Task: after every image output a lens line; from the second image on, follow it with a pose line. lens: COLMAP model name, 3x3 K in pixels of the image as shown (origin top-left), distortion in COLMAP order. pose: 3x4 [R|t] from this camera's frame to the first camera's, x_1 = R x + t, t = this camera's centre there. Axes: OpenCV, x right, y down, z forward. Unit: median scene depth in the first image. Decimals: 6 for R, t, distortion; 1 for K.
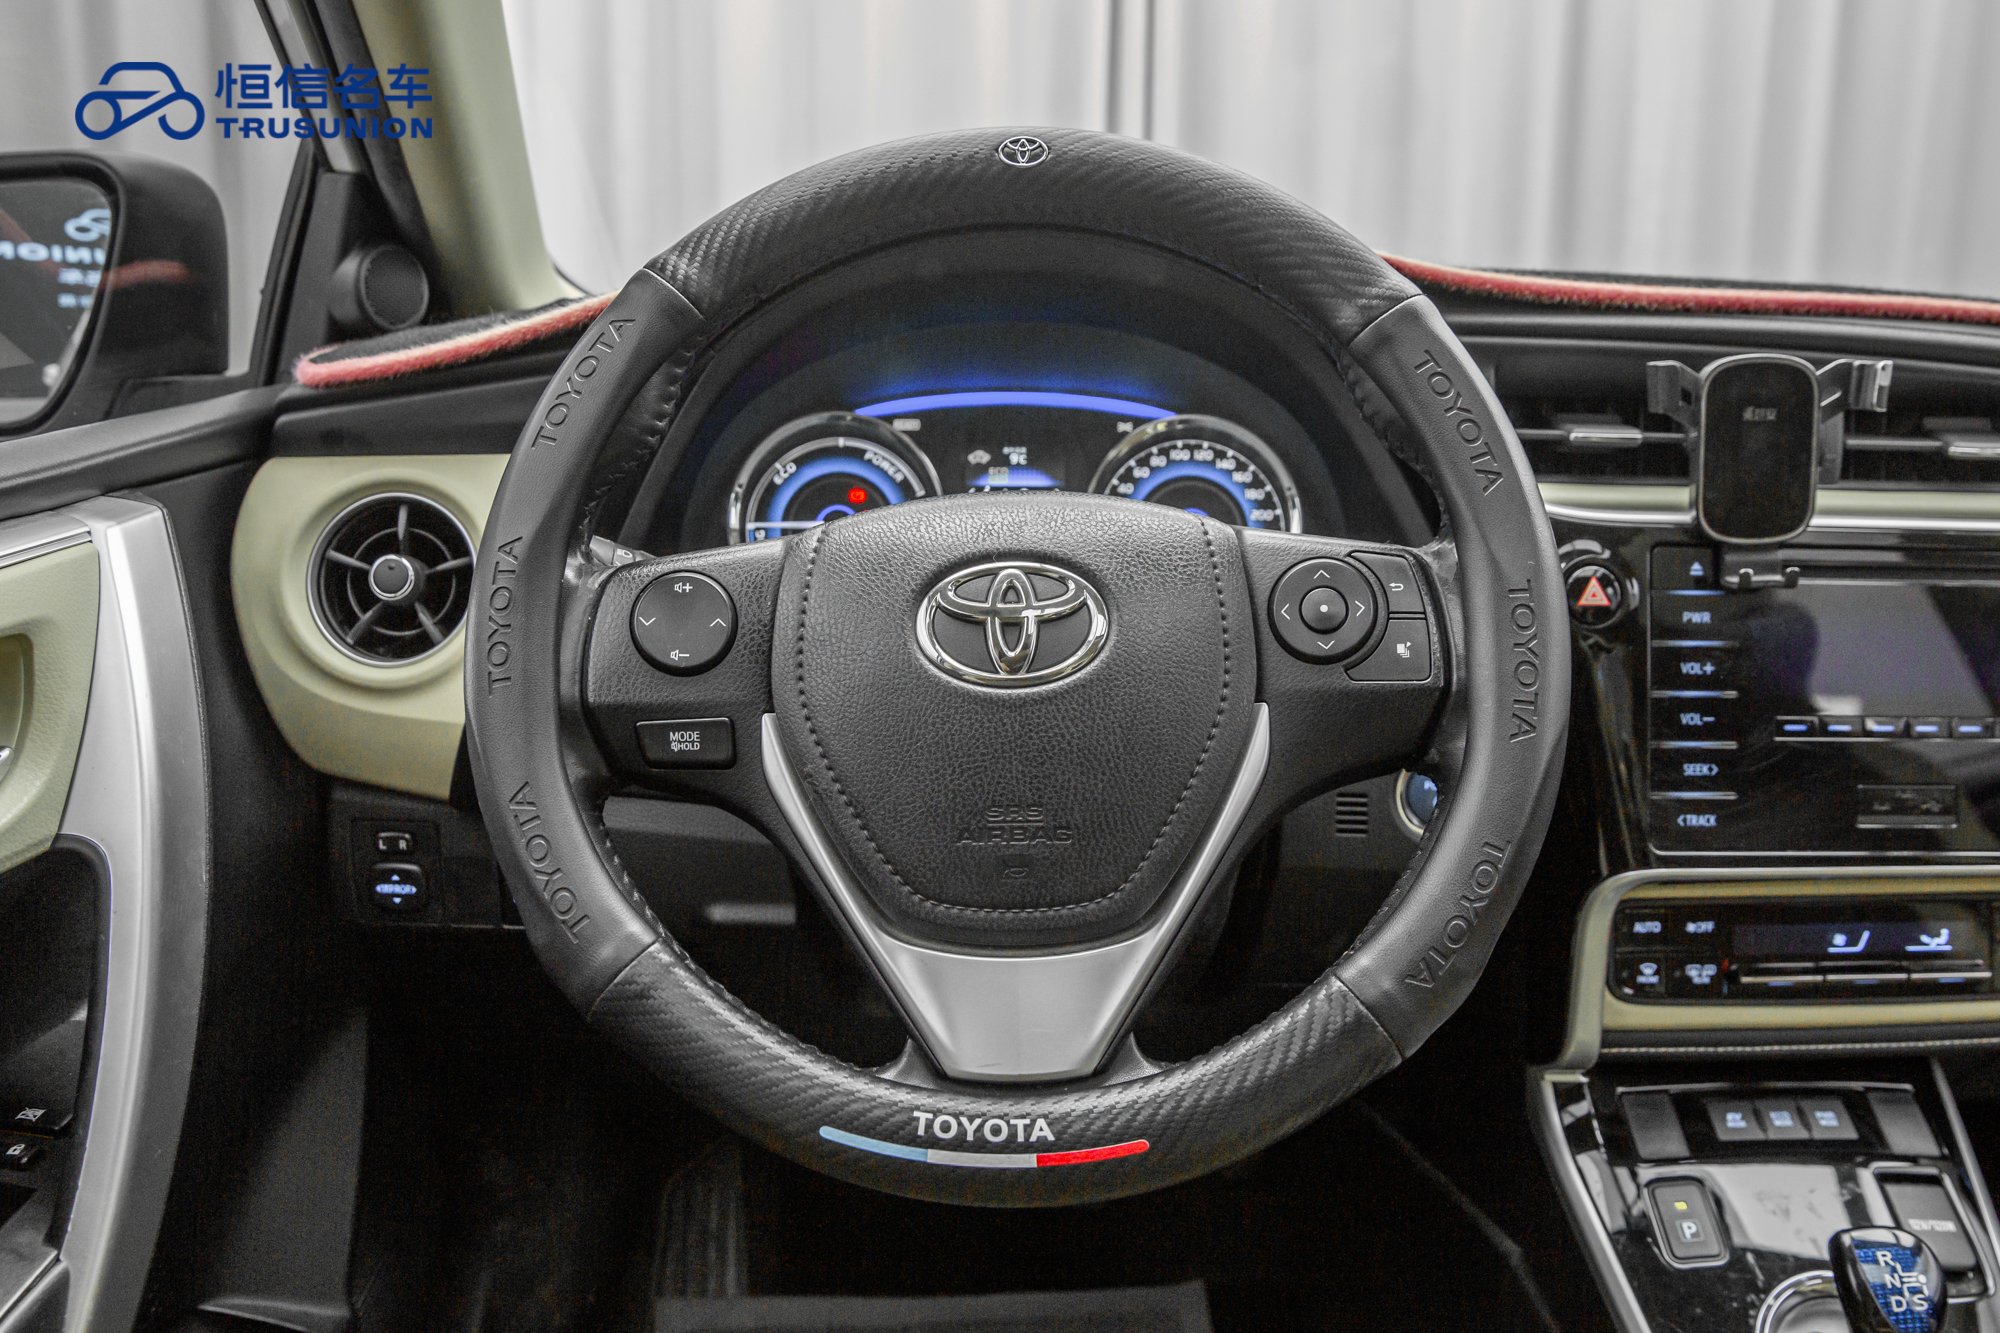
lens RADIAL K [[1556.4, 0, 1000.7], [0, 1556.4, 626.4], [0, 0, 1]] dist [-0.103512, 0.055987]
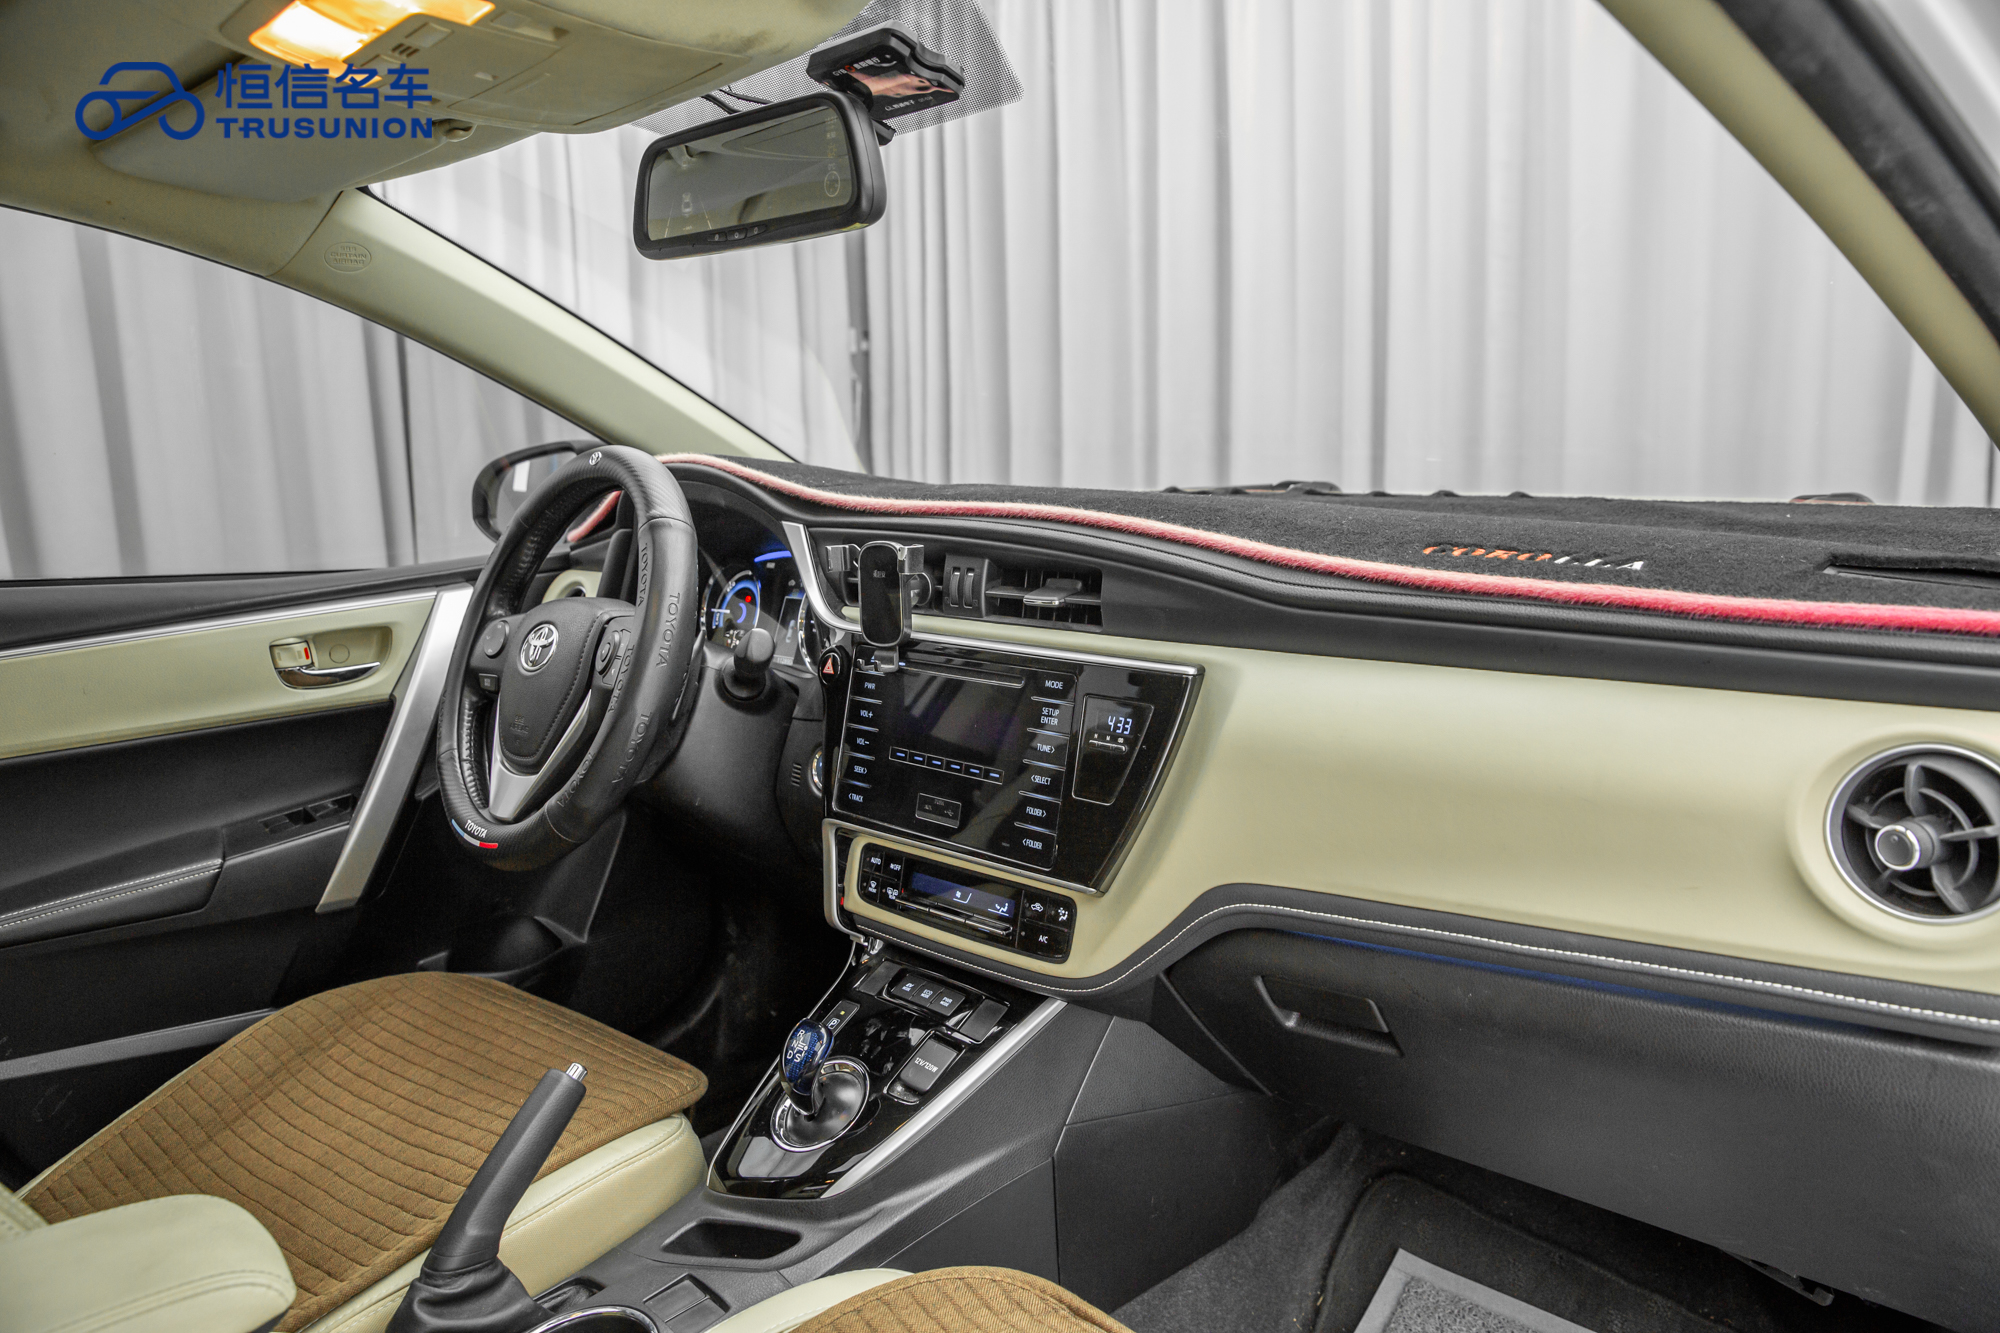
lens RADIAL K [[1328.3, 0, 1002.4], [0, 1328.3, 666.2], [0, 0, 1]] dist [-0.085178, 0.020687]
pose [[0.707310, 0.086443, -0.701598, 1.623448], [-0.107456, 0.994109, 0.014151, -0.066387], [0.698688, 0.065382, 0.712433, -0.009542]]
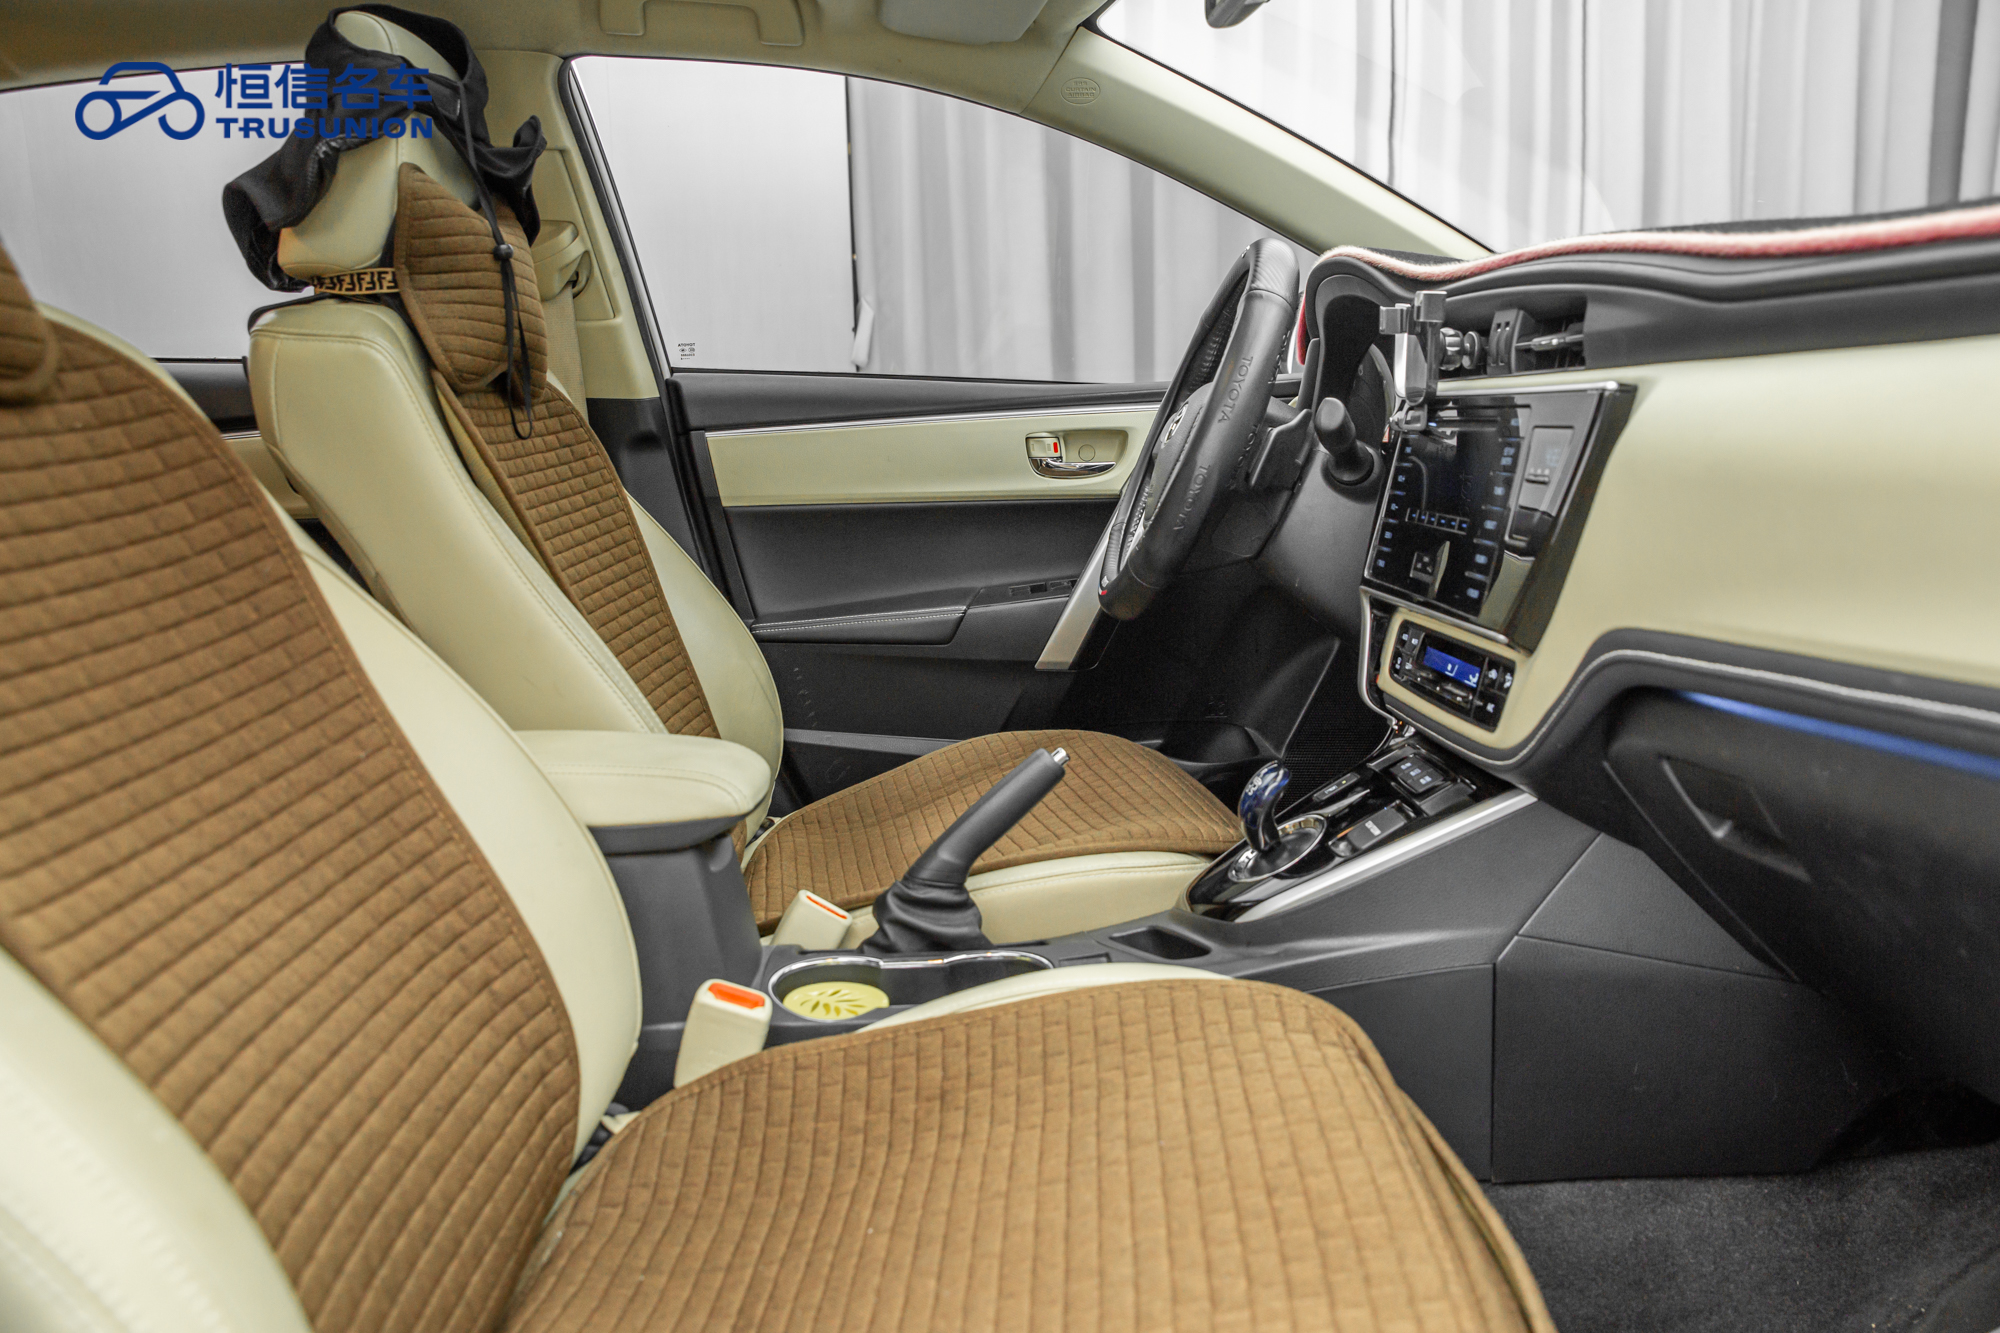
lens RADIAL K [[1392.4, 0, 993.9], [0, 1392.4, 658.6], [0, 0, 1]] dist [-0.093232, 0.041297]
pose [[0.030119, 0.156228, -0.987262, 1.985278], [-0.177469, 0.972853, 0.148534, 0.074712], [0.983665, 0.170735, 0.057027, 0.472590]]
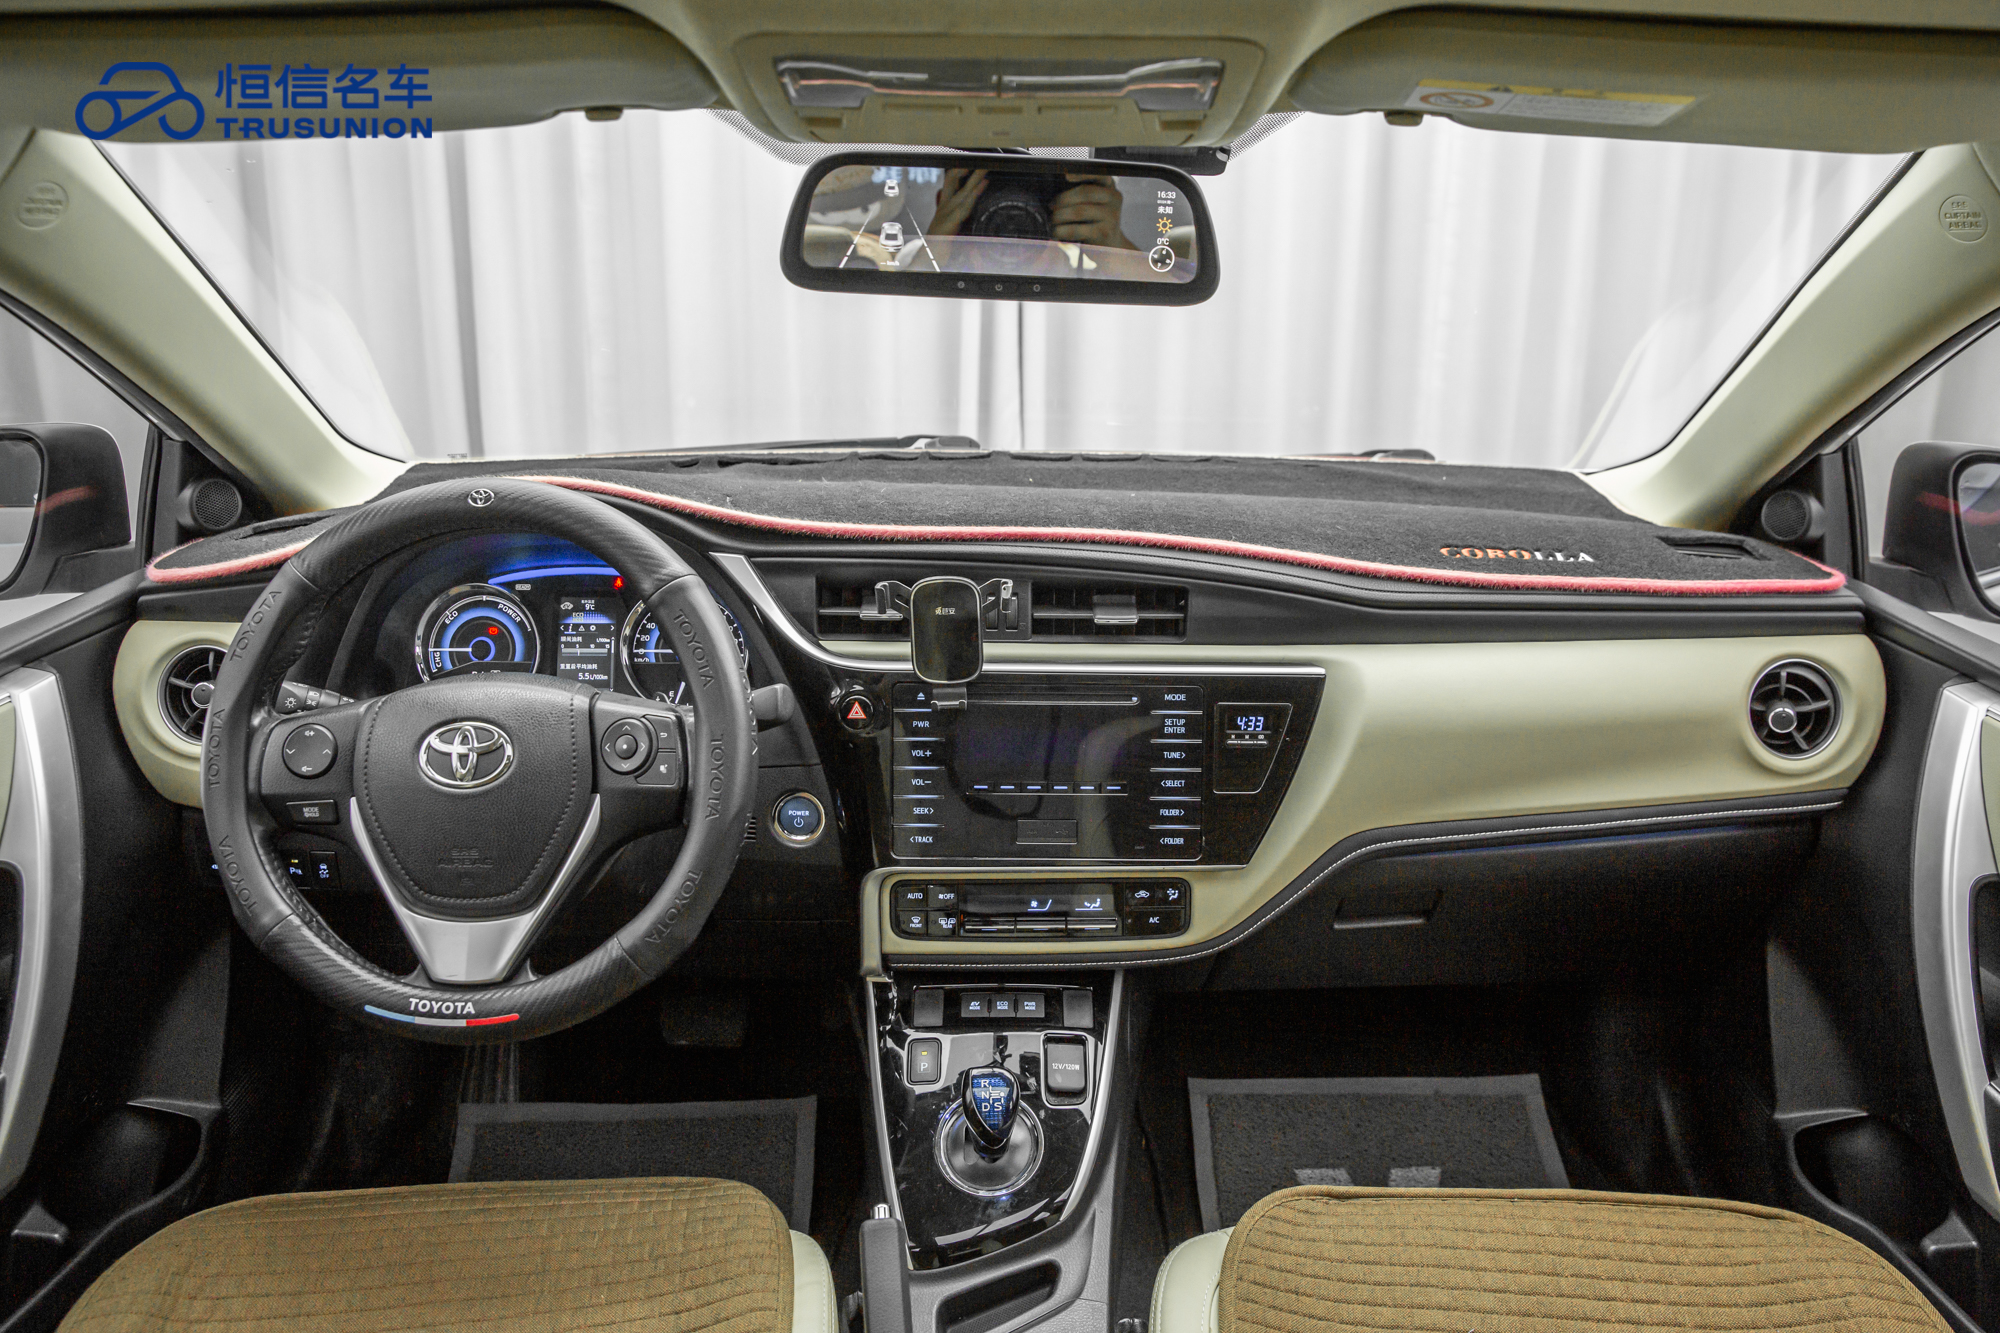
lens RADIAL K [[1392.4, 0, 999.2], [0, 1392.4, 662.0], [0, 0, 1]] dist [-0.093232, 0.041297]
pose [[0.999991, -0.003411, -0.002637, 0.535912], [0.003628, 0.996176, 0.087294, -0.209102], [0.002330, -0.087303, 0.996179, -0.559371]]
